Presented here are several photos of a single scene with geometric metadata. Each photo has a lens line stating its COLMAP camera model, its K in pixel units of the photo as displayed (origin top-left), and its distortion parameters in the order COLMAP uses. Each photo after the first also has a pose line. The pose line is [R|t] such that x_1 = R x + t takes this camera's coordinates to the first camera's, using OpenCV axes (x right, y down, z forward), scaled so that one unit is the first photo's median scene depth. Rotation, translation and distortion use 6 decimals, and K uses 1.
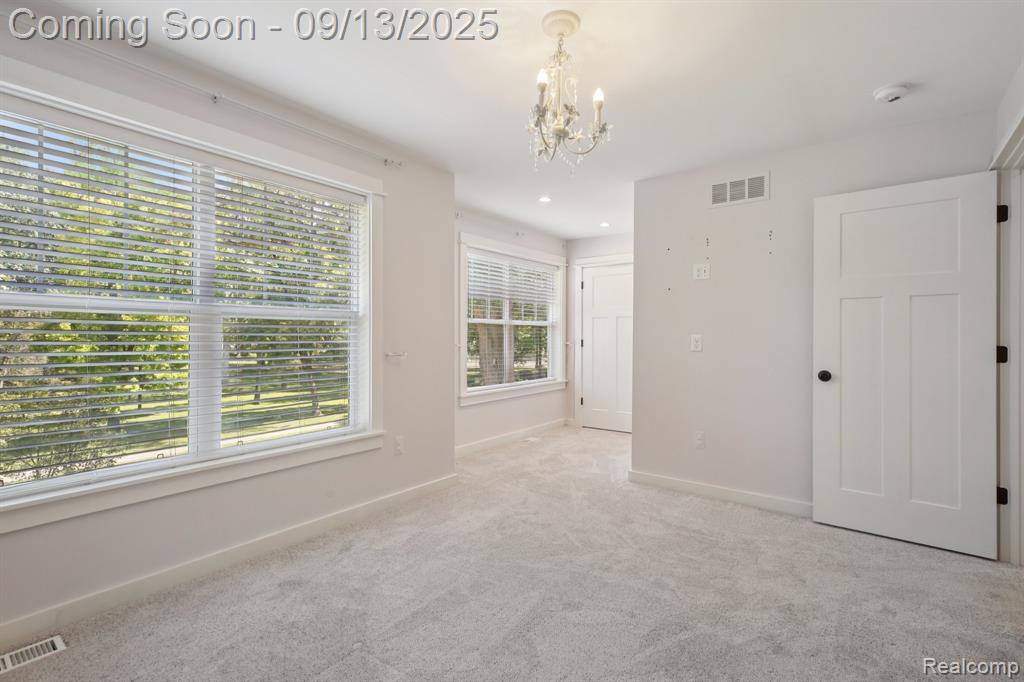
lens RADIAL K [[466.2, 0, 511.7], [0, 466.2, 336.1], [0, 0, 1]] dist [0.008832, -0.000834]
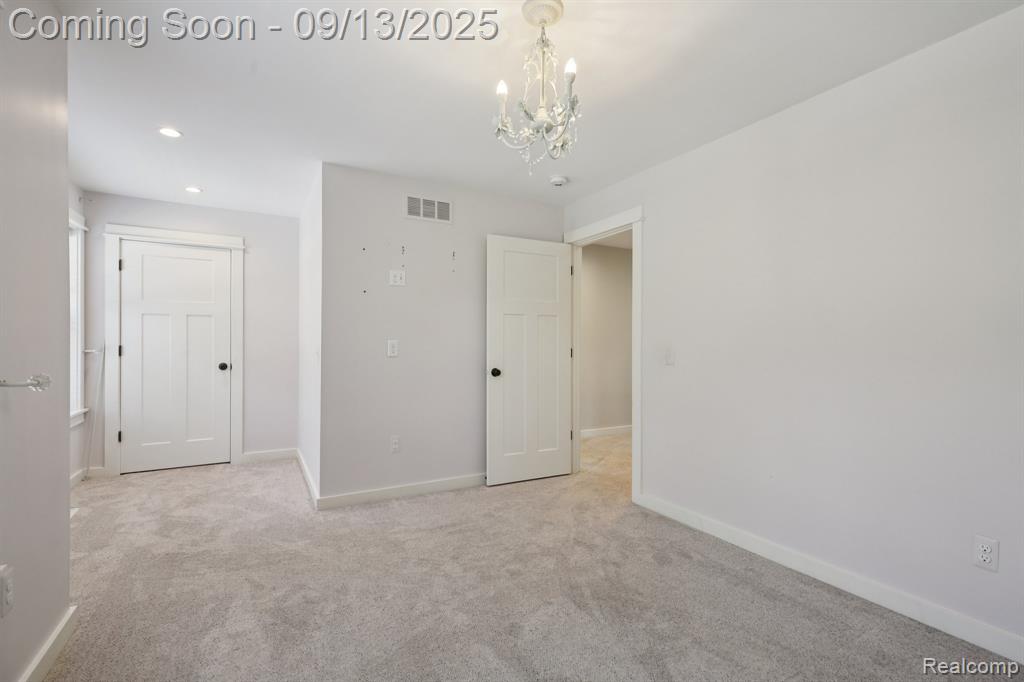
lens RADIAL K [[466.2, 0, 509.5], [0, 466.2, 344.5], [0, 0, 1]] dist [0.008832, -0.000834]
pose [[0.402522, -0.004120, 0.915401, -0.475894], [-0.004395, 0.999970, 0.006434, -0.001529], [-0.915400, -0.006613, 0.402492, 0.412444]]
